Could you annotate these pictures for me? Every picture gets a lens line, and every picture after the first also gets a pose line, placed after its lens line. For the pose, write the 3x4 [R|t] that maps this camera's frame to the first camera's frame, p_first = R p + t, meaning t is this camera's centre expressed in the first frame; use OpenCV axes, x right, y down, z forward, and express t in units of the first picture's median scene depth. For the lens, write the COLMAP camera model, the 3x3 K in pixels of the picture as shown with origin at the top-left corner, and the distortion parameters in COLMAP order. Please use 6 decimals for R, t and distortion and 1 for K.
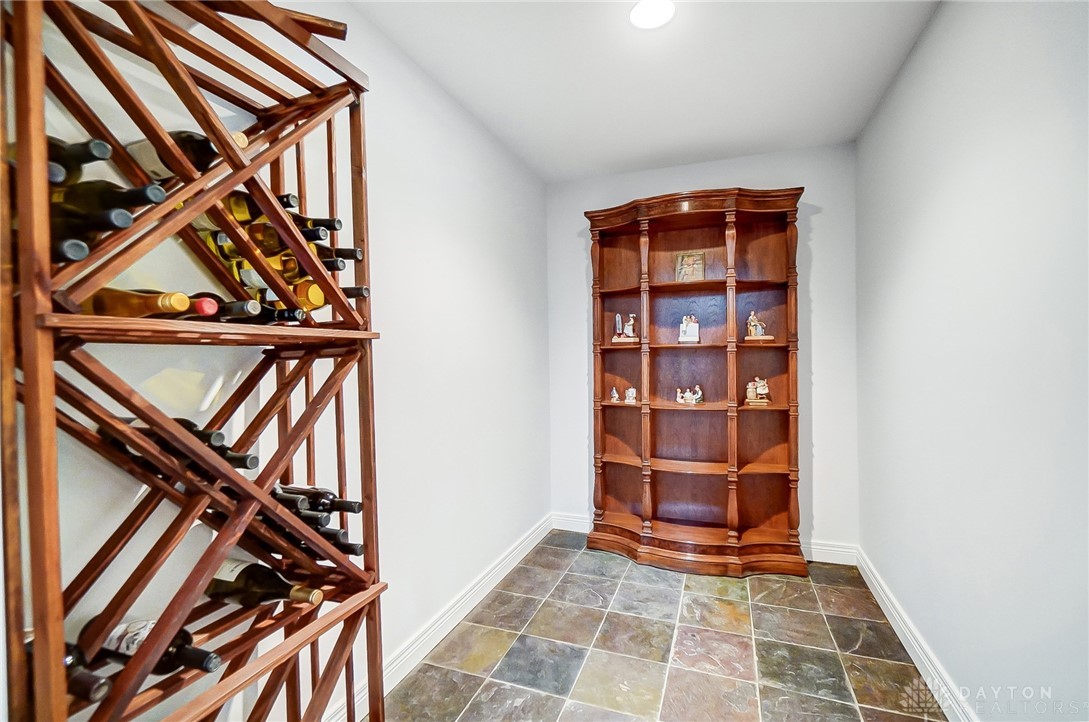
lens RADIAL K [[492.2, 0, 526.4], [0, 492.2, 361.3], [0, 0, 1]] dist [-0.026035, 0.001955]
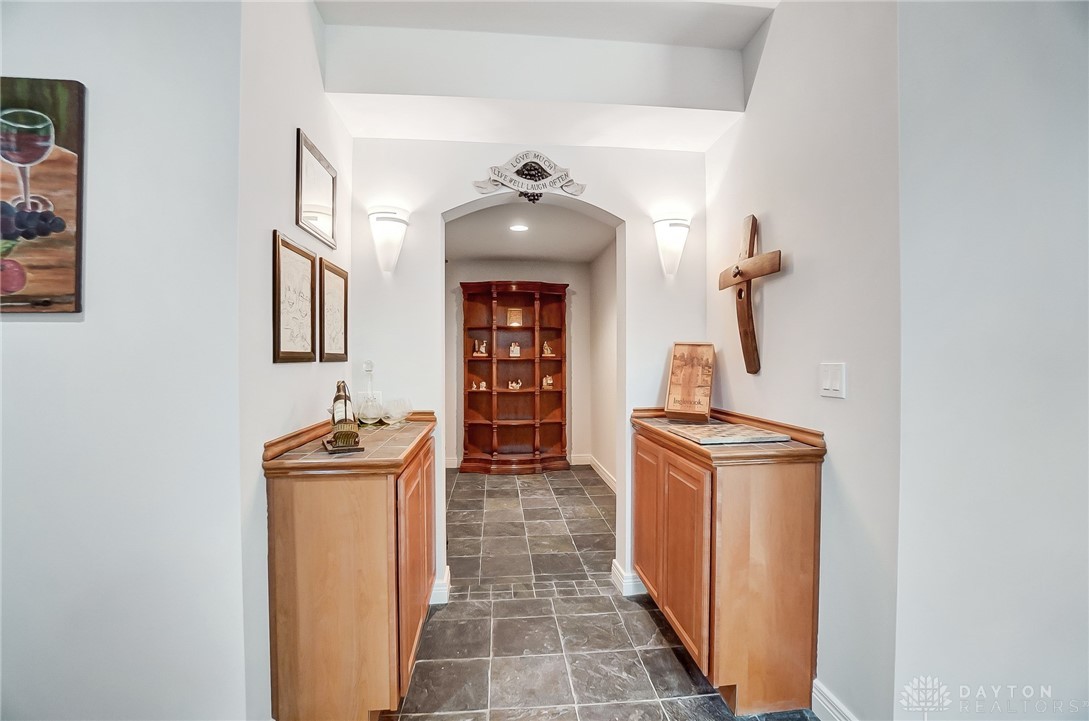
lens RADIAL K [[492.2, 0, 547.8], [0, 492.2, 360.9], [0, 0, 1]] dist [-0.026035, 0.001955]
pose [[0.883310, 0.003966, 0.468772, -0.462936], [-0.004730, 0.999989, 0.000451, -0.025181], [-0.468765, -0.002616, 0.883319, -0.763238]]
